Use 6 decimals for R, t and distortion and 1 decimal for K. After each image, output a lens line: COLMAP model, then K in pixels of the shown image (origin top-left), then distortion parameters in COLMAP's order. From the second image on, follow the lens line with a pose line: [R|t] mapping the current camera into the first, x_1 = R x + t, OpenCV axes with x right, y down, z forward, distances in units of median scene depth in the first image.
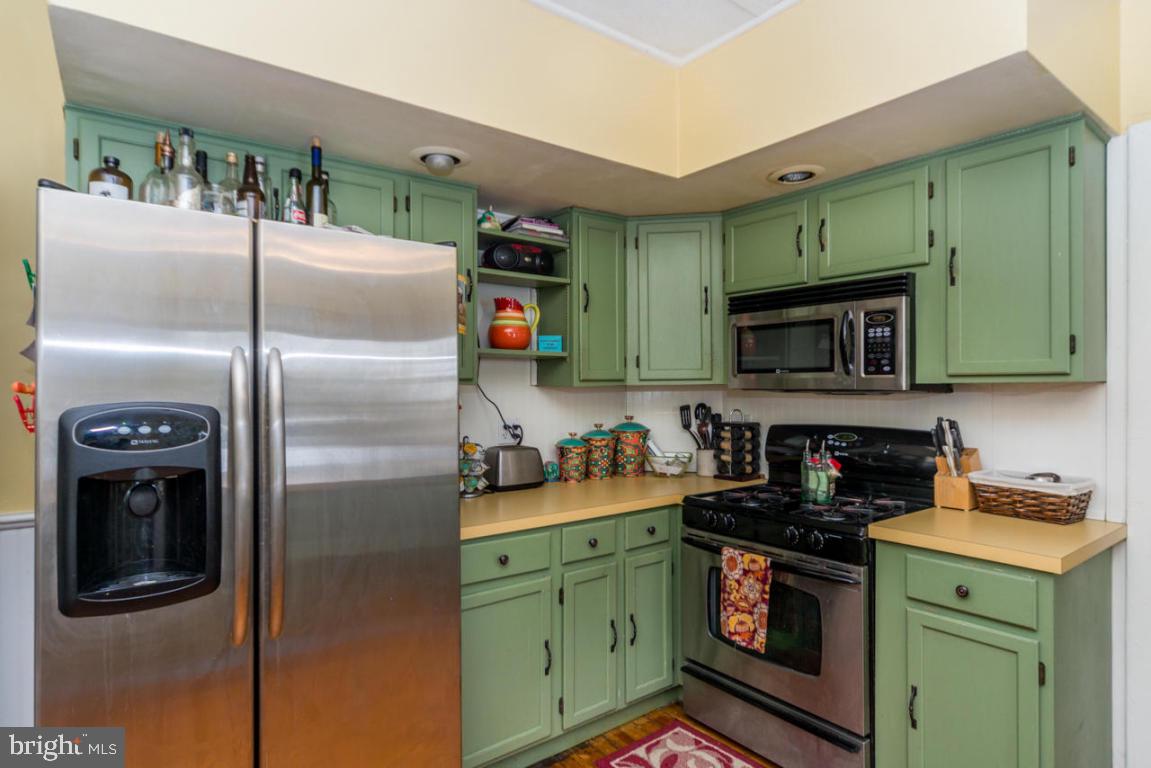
lens RADIAL K [[622.9, 0, 579.2], [0, 622.9, 387.3], [0, 0, 1]] dist [0.002970, -0.001185]
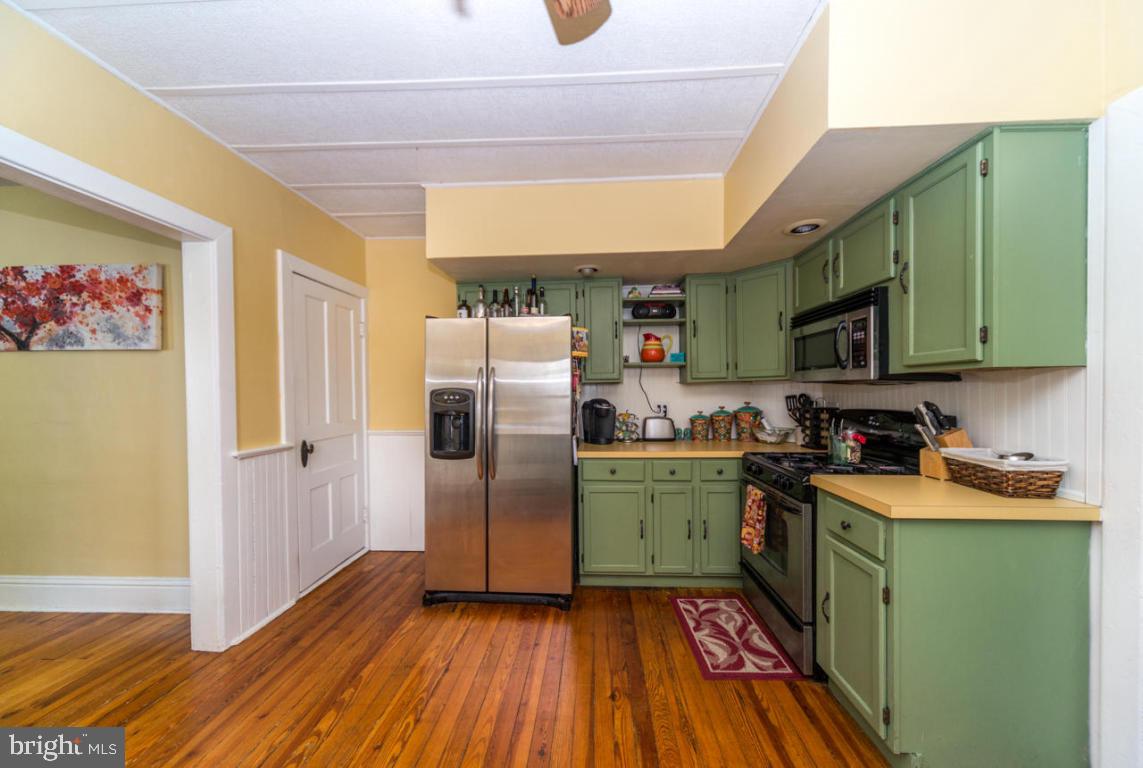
lens RADIAL K [[413.7, 0, 573.5], [0, 413.7, 395.9], [0, 0, 1]] dist [0.005526, -0.000154]
pose [[0.757130, 0.003688, -0.653254, 0.593750], [0.005134, 0.999920, 0.011595, 0.024808], [0.653244, -0.012132, 0.757050, -0.051396]]
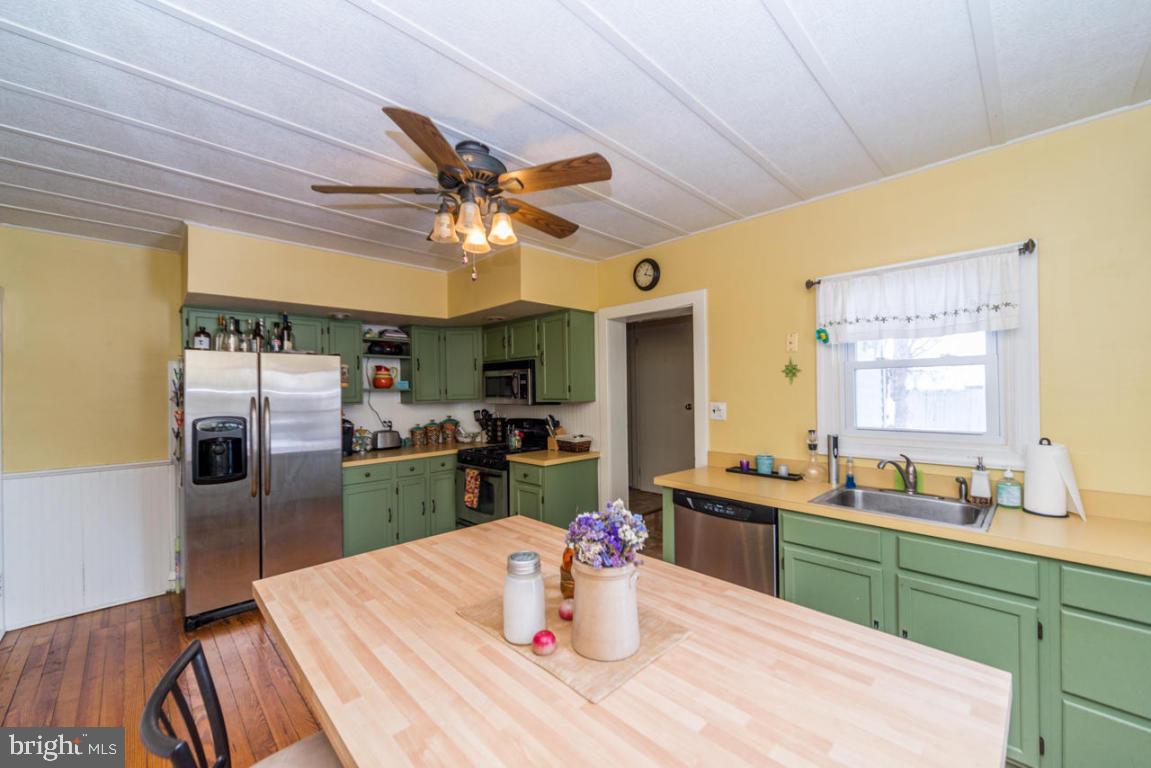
lens RADIAL K [[453.9, 0, 582.6], [0, 453.9, 388.3], [0, 0, 1]] dist [0.000426, -0.000137]
pose [[0.991797, -0.012534, 0.127204, 0.483094], [0.013570, 0.999881, -0.007283, -0.045500], [-0.127098, 0.008950, 0.991850, -0.883508]]
